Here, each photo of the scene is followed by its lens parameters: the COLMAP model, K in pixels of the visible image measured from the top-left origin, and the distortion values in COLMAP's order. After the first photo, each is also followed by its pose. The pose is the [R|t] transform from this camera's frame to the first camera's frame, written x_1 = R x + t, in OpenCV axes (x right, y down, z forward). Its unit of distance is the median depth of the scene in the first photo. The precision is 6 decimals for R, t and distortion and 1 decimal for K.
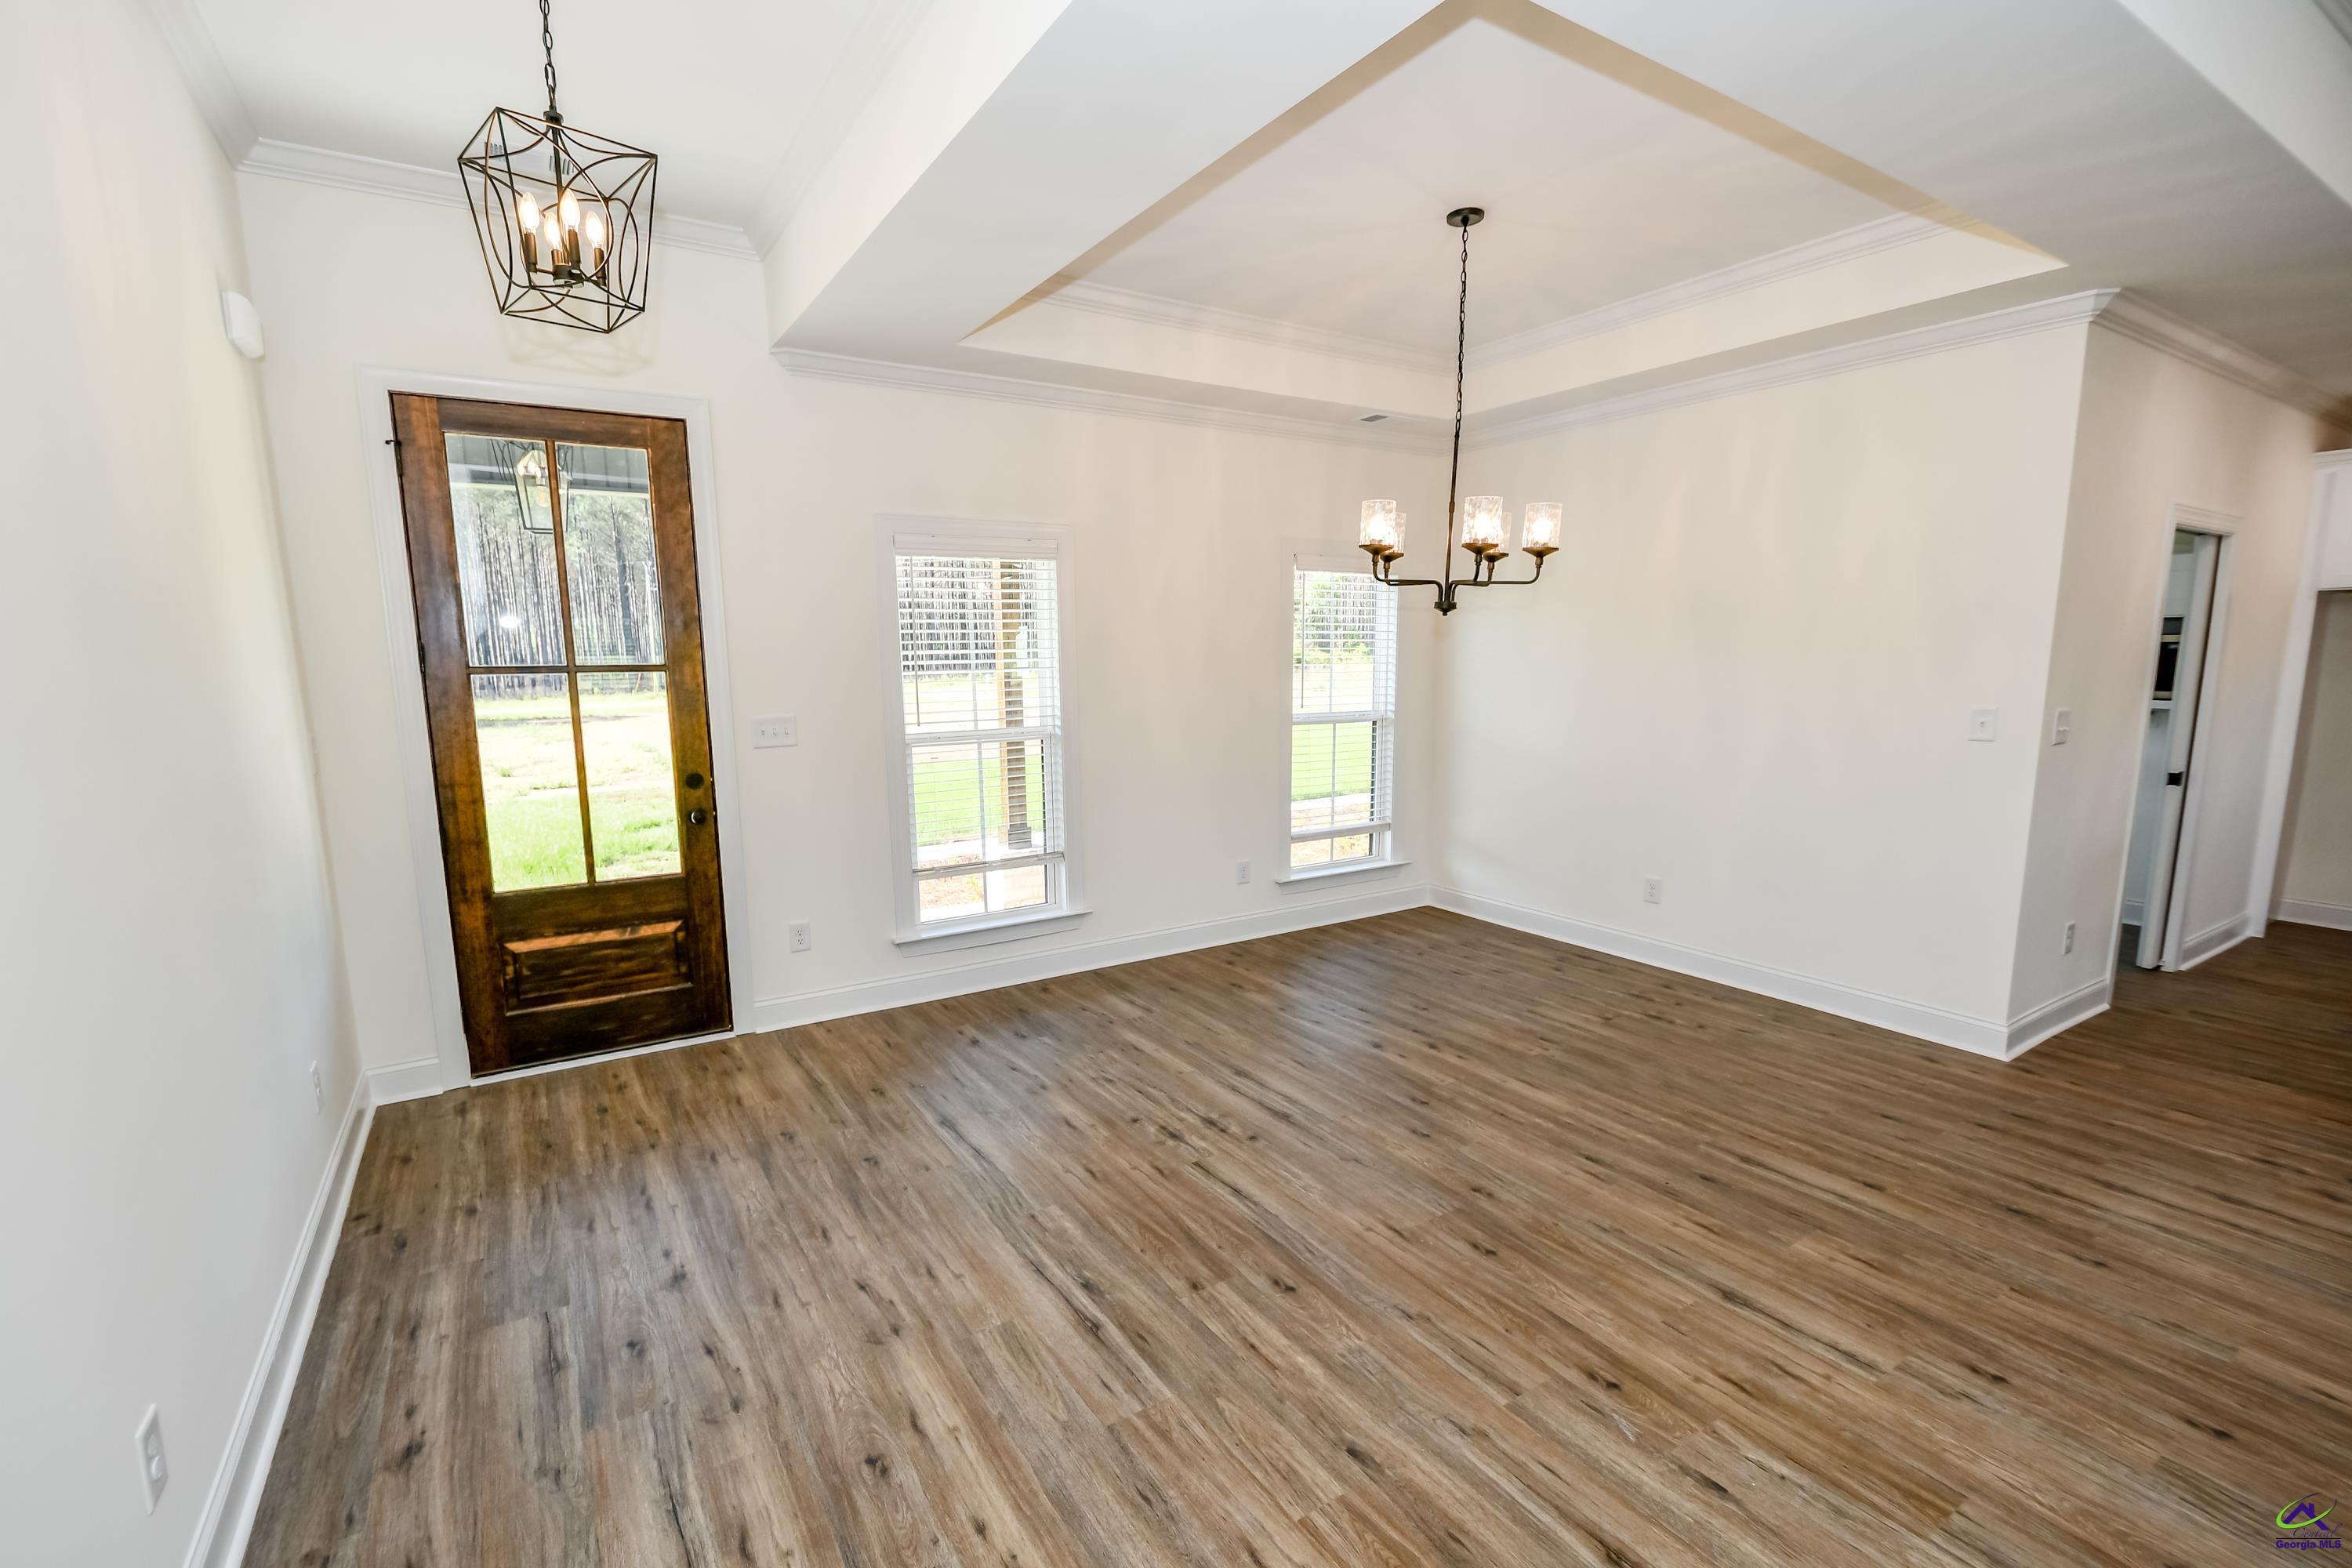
lens RADIAL K [[1023.6, 0, 1116.7], [0, 1023.6, 818.2], [0, 0, 1]] dist [0.003135, -0.006679]
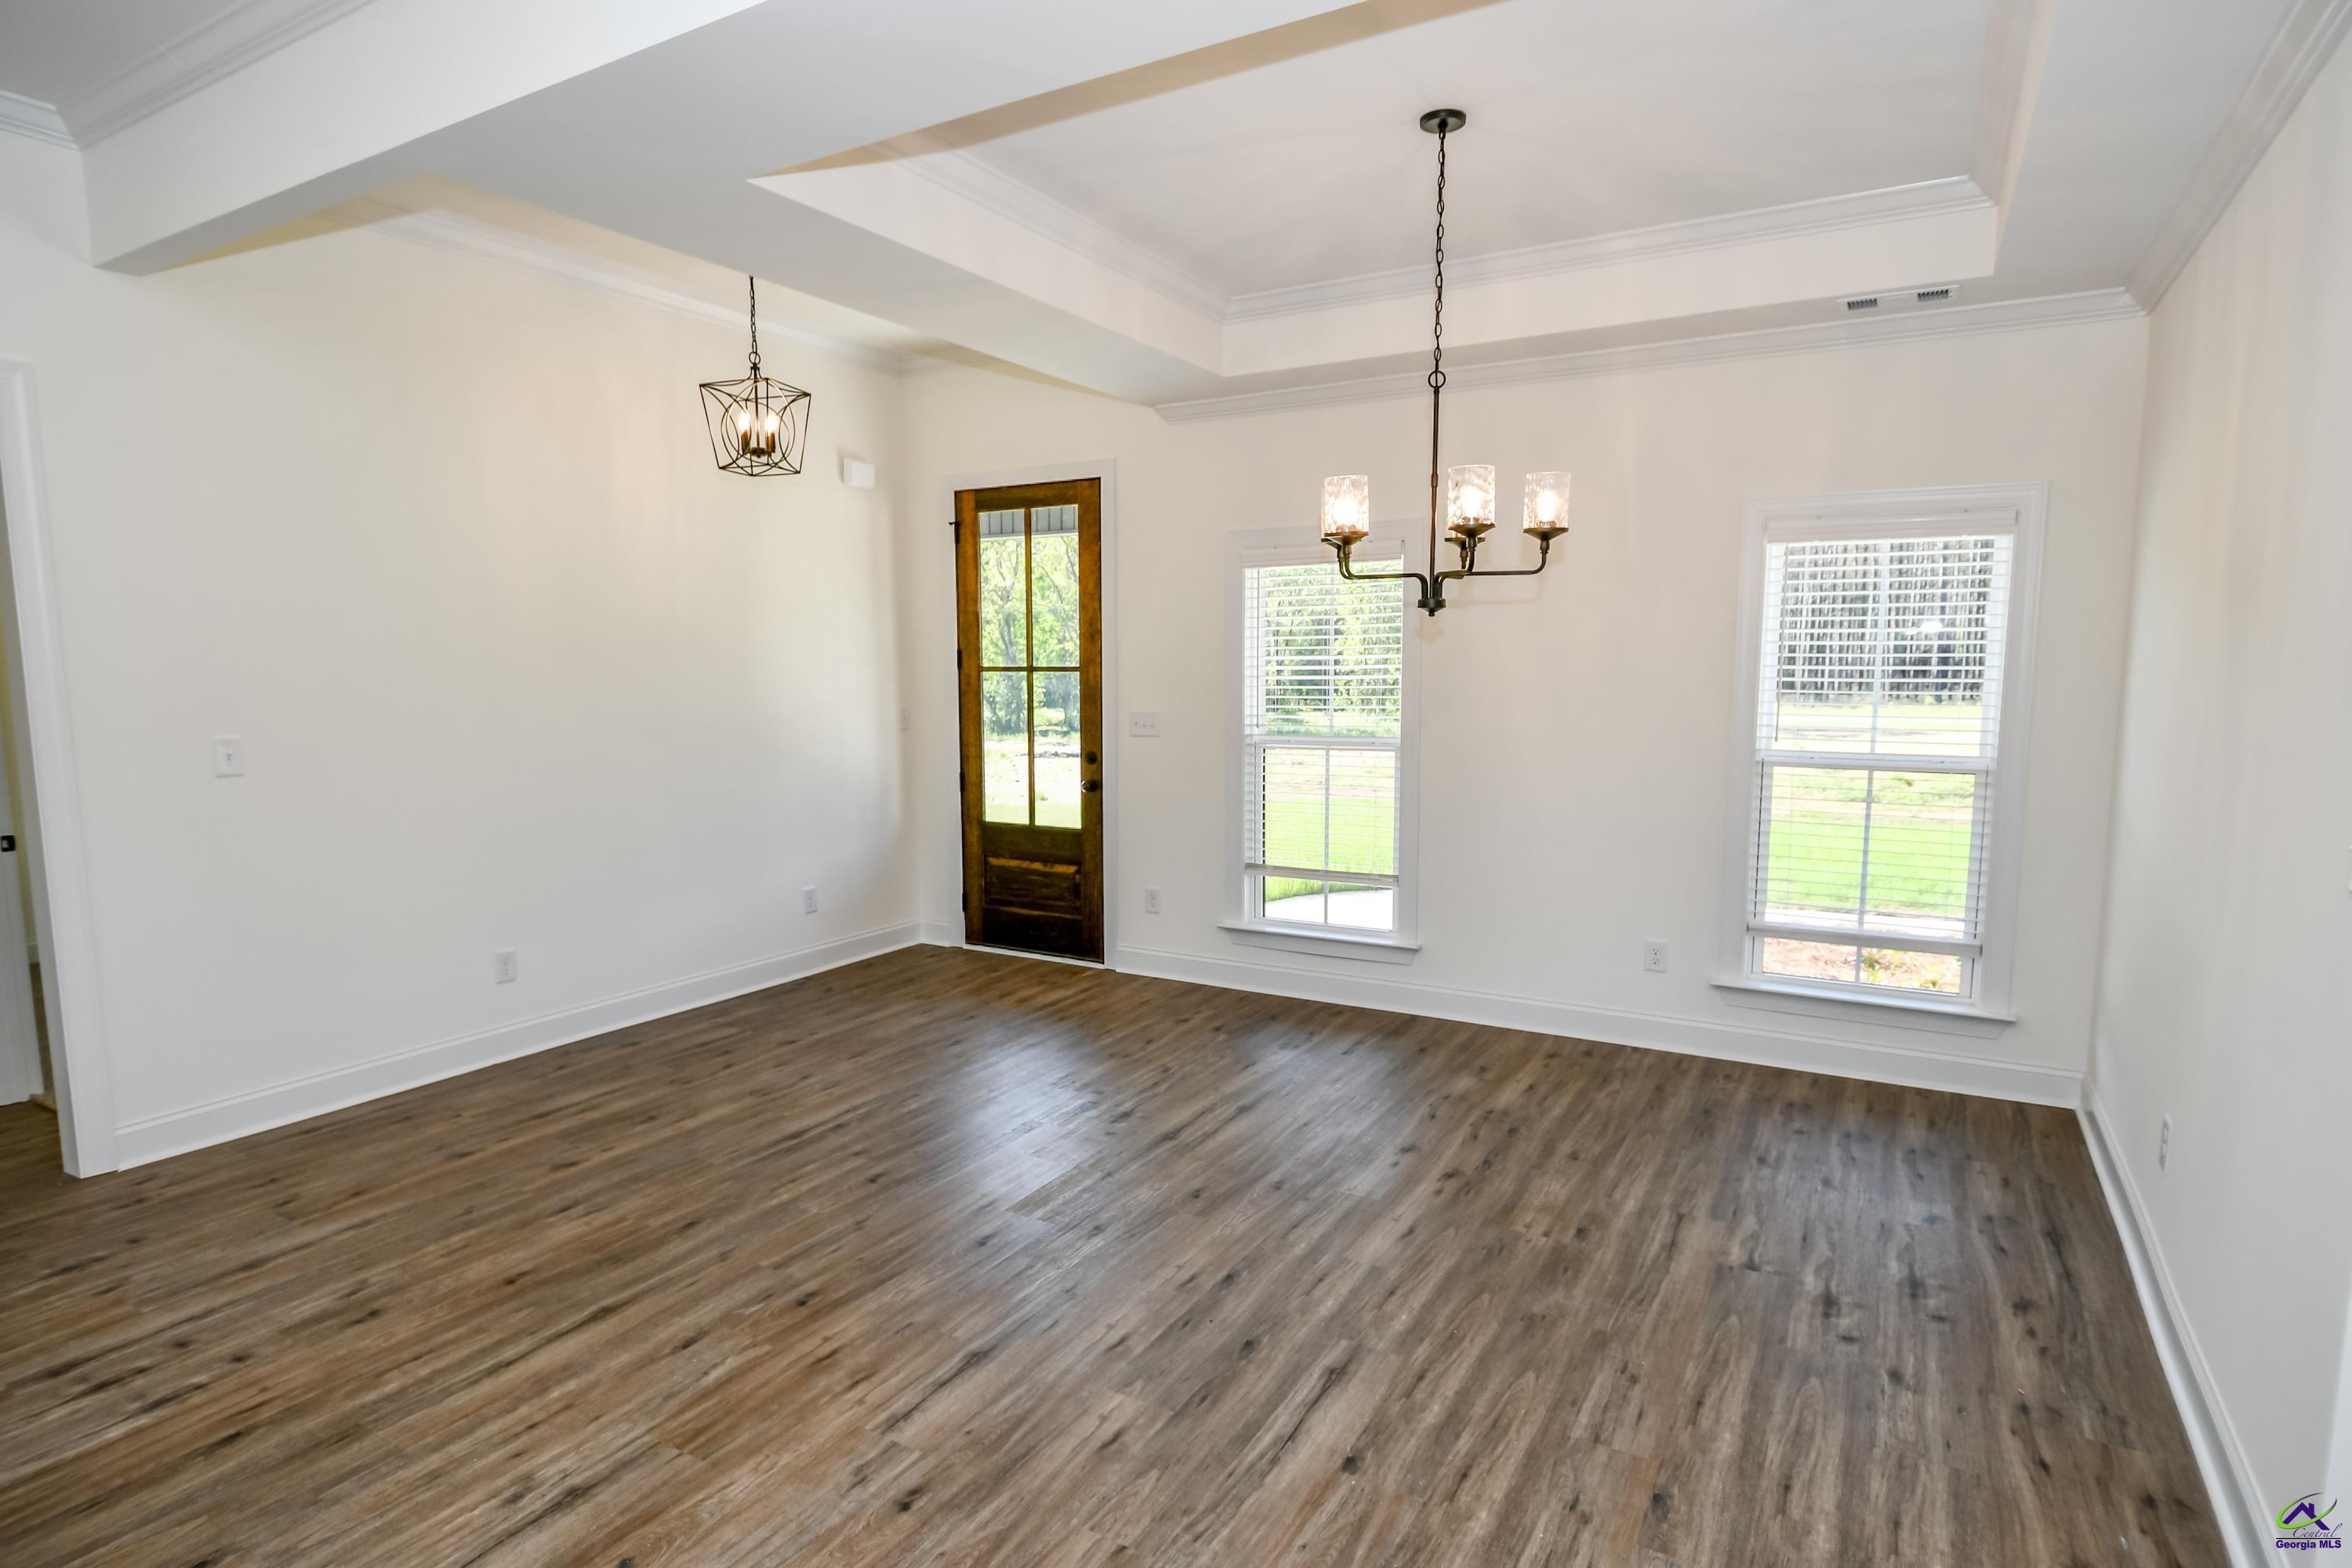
lens RADIAL K [[1242.9, 0, 1161.8], [0, 1242.9, 811.6], [0, 0, 1]] dist [0.003049, -0.013455]
pose [[0.474044, 0.113317, -0.873179, 1.026249], [-0.141888, 0.988555, 0.051259, -0.064930], [0.868994, 0.099594, 0.484697, 0.350249]]
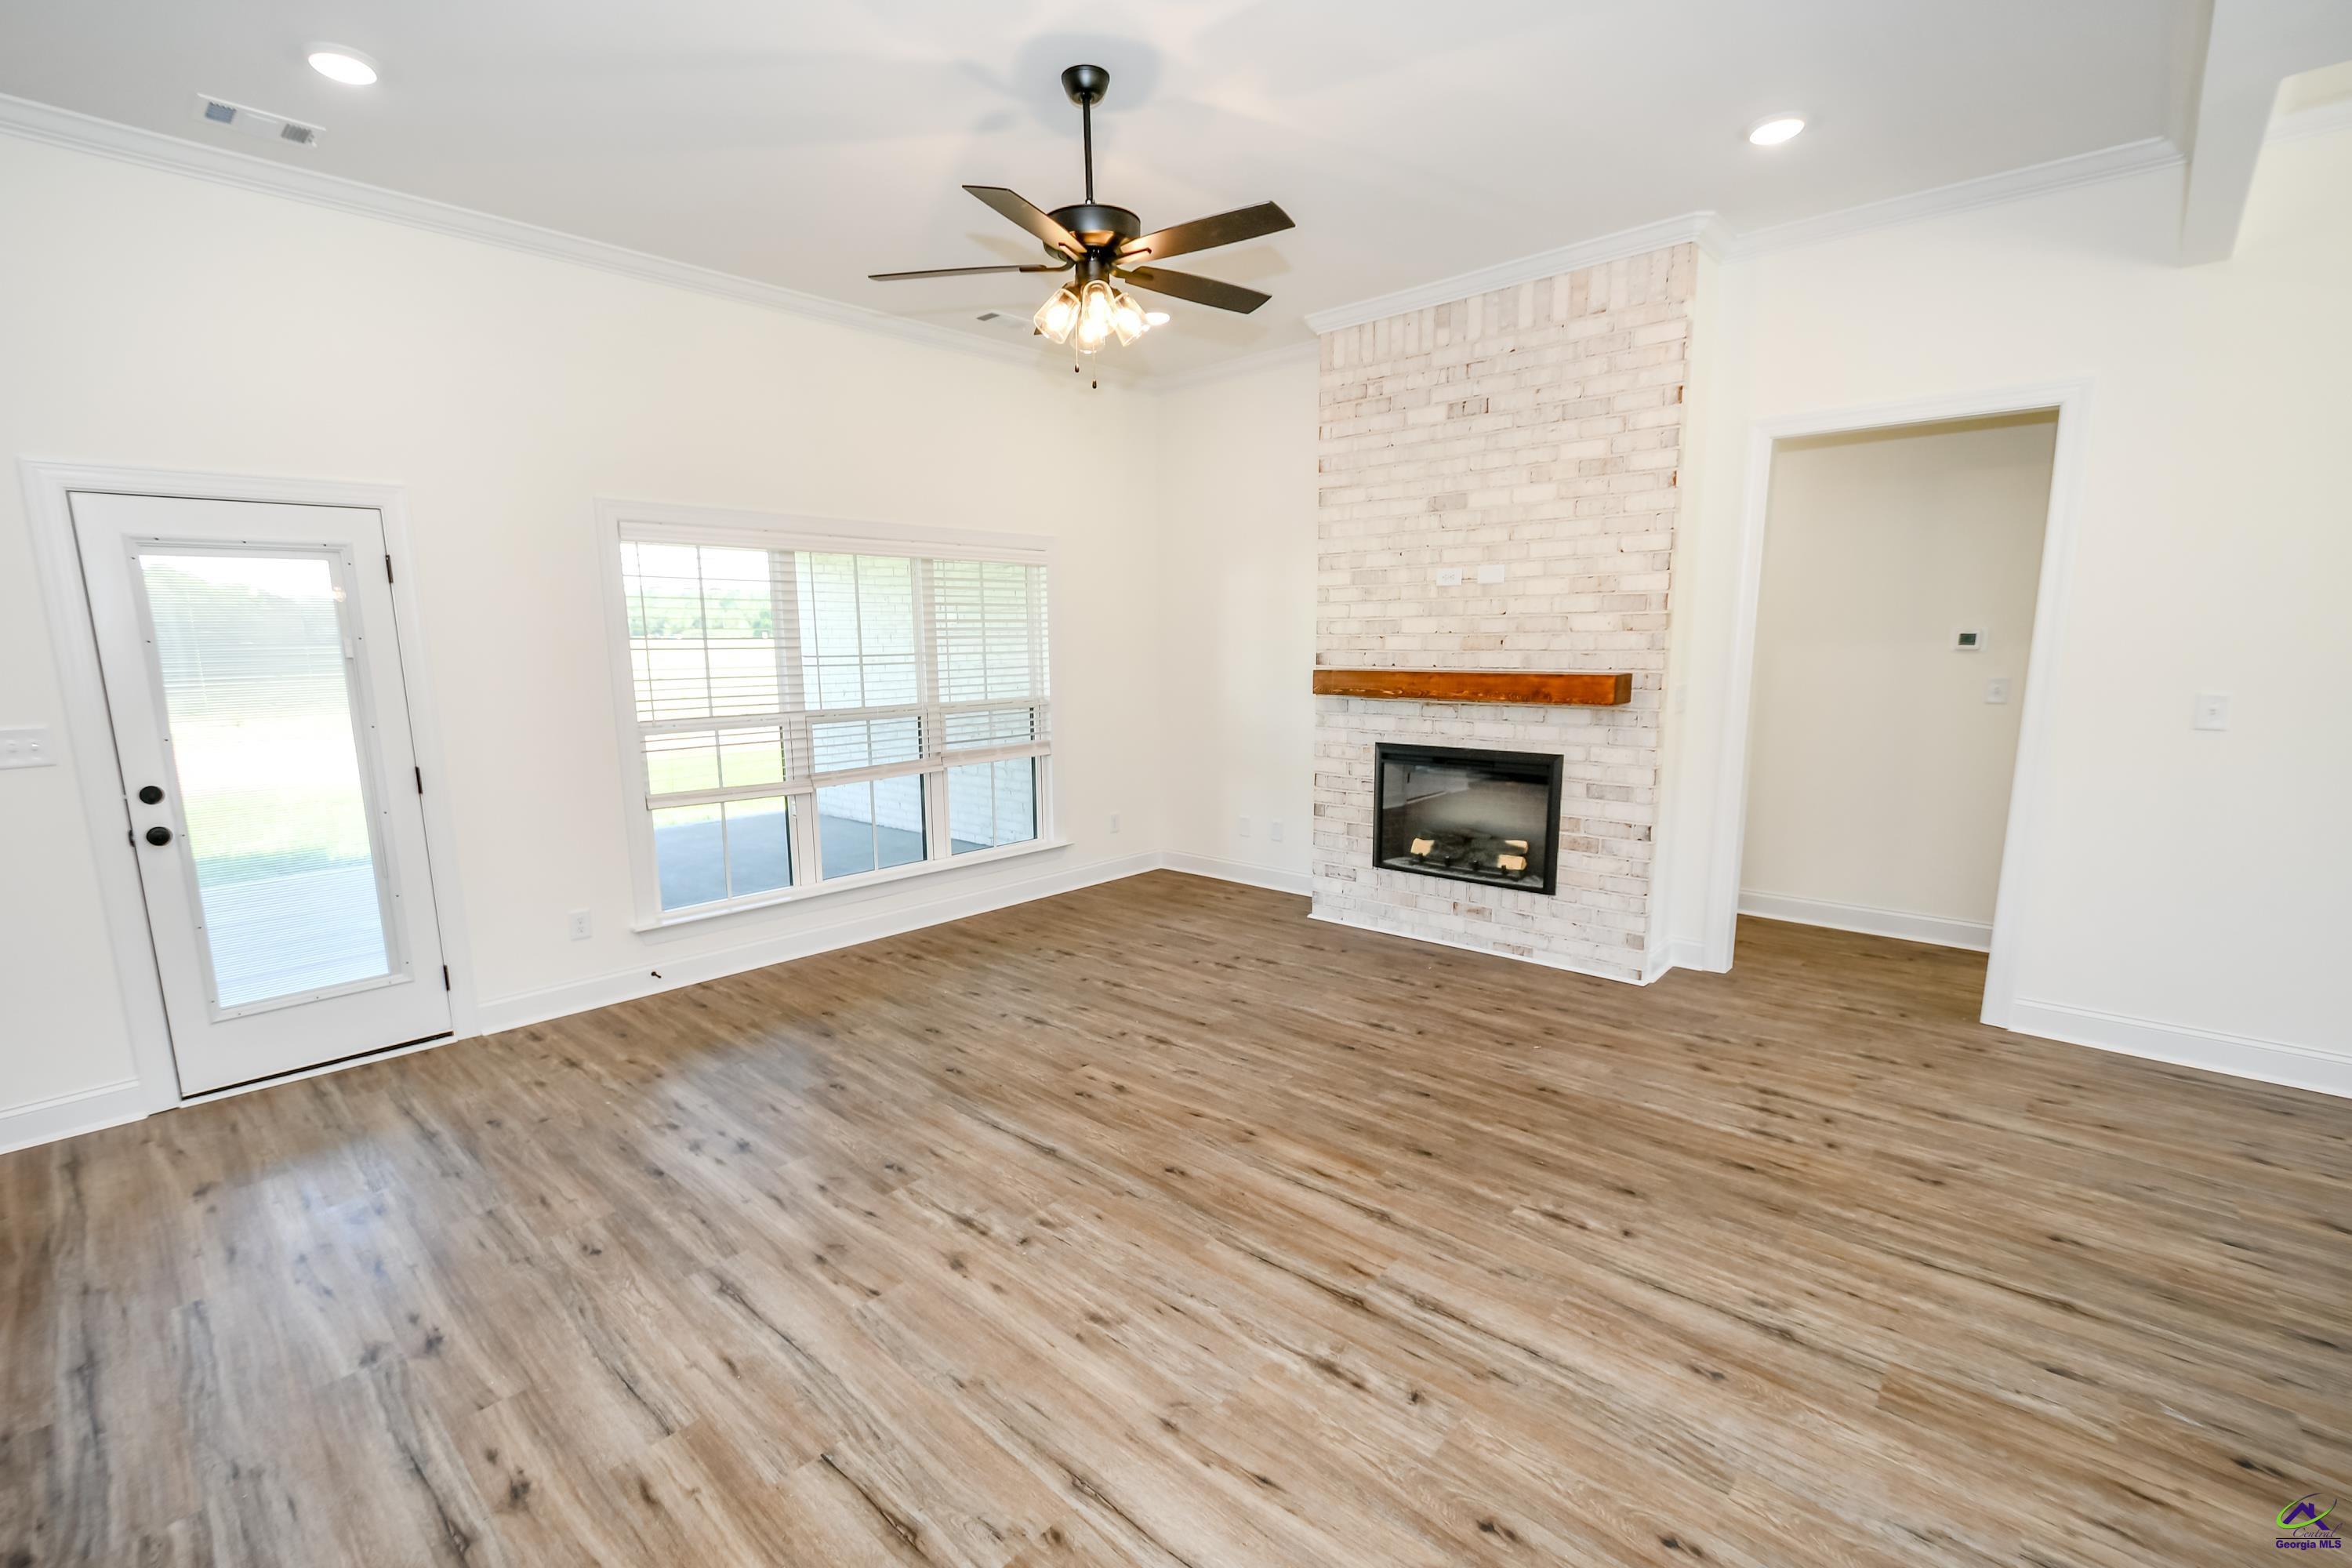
lens RADIAL K [[1031.2, 0, 1148.9], [0, 1031.2, 816.1], [0, 0, 1]] dist [0.006911, -0.007019]
pose [[-0.962814, 0.066778, -0.261782, 0.890926], [-0.022823, 0.945403, 0.325104, -0.132137], [0.269199, 0.318990, -0.908723, 0.771129]]
